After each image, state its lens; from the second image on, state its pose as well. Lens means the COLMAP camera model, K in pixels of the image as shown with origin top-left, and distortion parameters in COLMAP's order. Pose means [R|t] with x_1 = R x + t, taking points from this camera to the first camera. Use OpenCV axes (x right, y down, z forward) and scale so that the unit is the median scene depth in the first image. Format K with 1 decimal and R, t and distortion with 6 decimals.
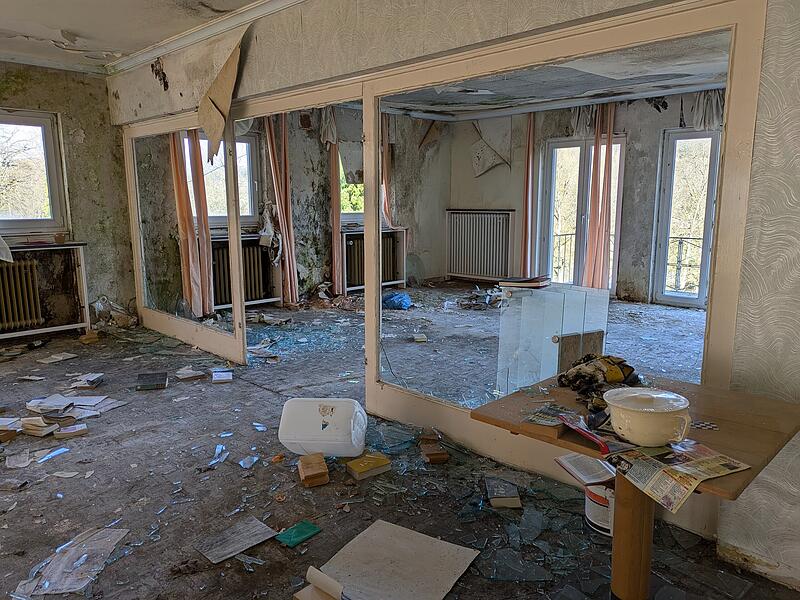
lens RADIAL K [[595.3, 0, 395.1], [0, 595.3, 300.4], [0, 0, 1]] dist [0.053201, -0.033575]
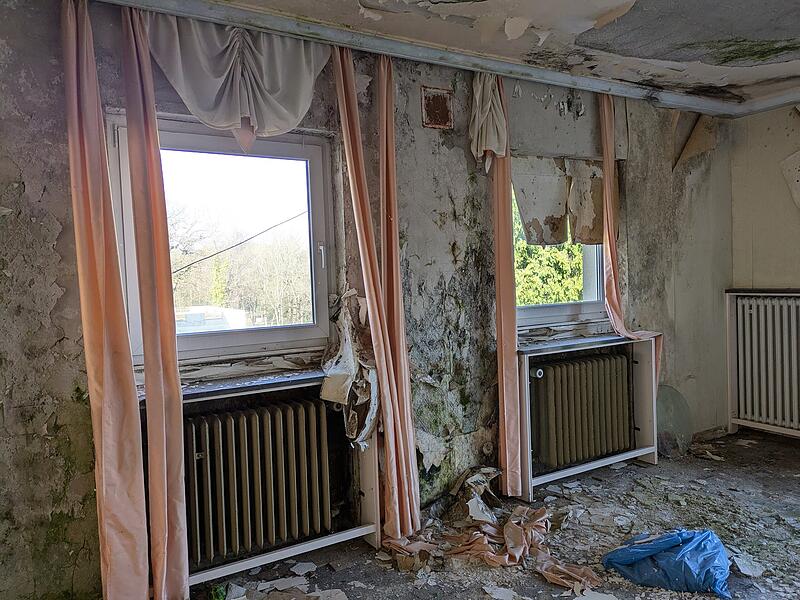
lens RADIAL K [[595.3, 0, 395.1], [0, 595.3, 300.4], [0, 0, 1]] dist [0.053201, -0.033575]
pose [[0.970200, -0.021349, -0.241363, -0.073894], [-0.007962, 0.992764, -0.119816, -0.102348], [0.242175, 0.118167, 0.963010, 0.566867]]
